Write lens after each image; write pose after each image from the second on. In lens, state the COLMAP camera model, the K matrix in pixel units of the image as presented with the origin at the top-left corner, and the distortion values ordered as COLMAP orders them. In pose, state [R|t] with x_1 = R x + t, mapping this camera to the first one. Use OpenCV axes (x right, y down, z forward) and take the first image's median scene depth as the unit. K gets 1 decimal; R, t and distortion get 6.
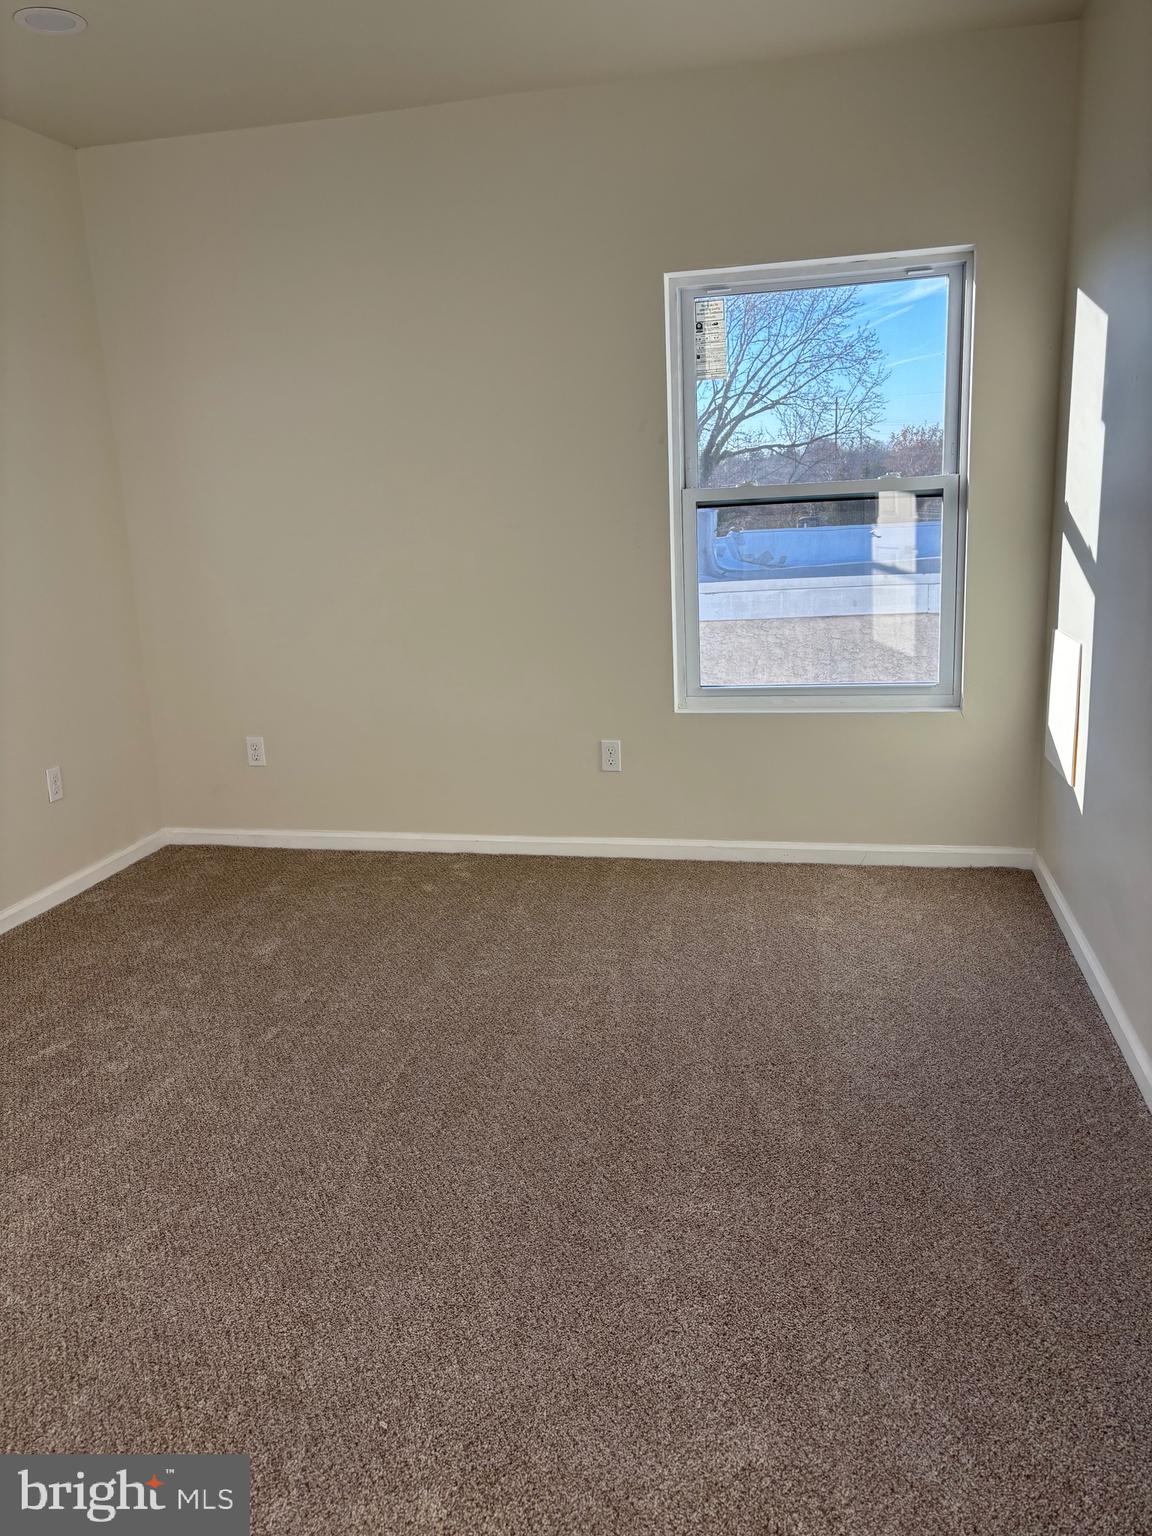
lens RADIAL K [[1154.8, 0, 570.8], [0, 1154.8, 757.6], [0, 0, 1]] dist [0.058522, -0.058938]
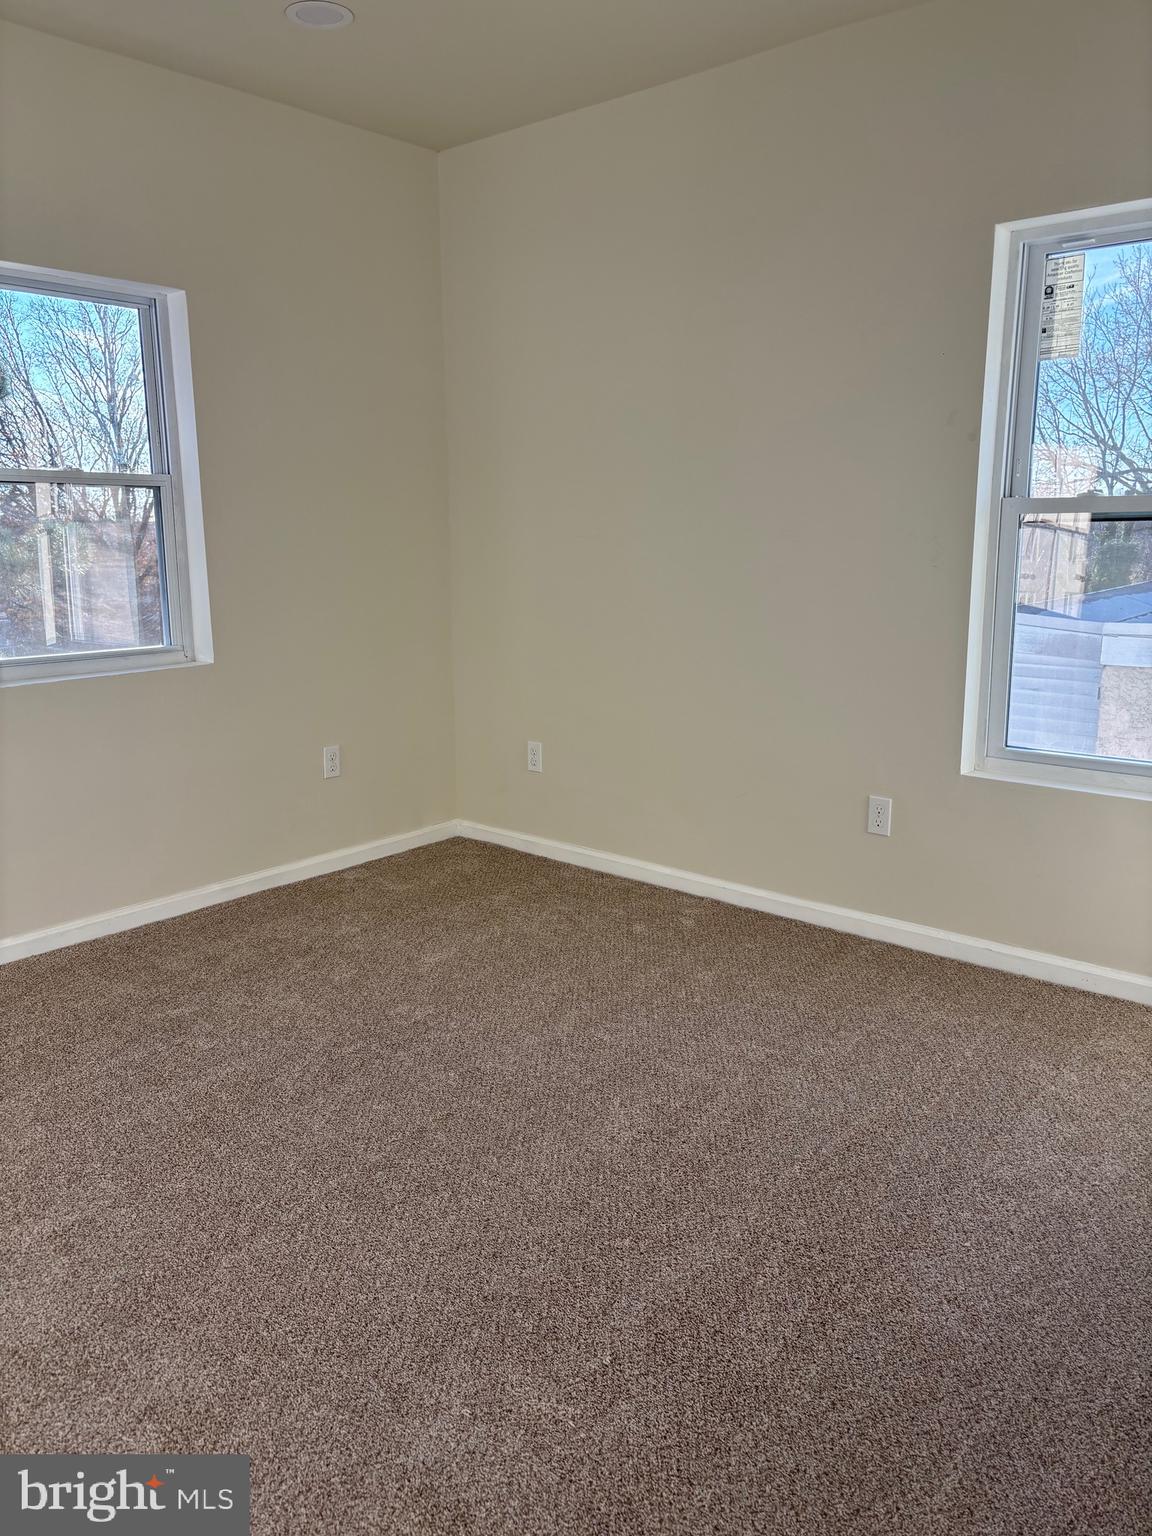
lens RADIAL K [[1154.8, 0, 574.5], [0, 1154.8, 771.9], [0, 0, 1]] dist [0.058522, -0.058938]
pose [[0.881301, 0.136216, -0.452497, 0.219727], [-0.135513, 0.990187, 0.034147, -0.032847], [0.452708, 0.031226, 0.891112, 0.157877]]
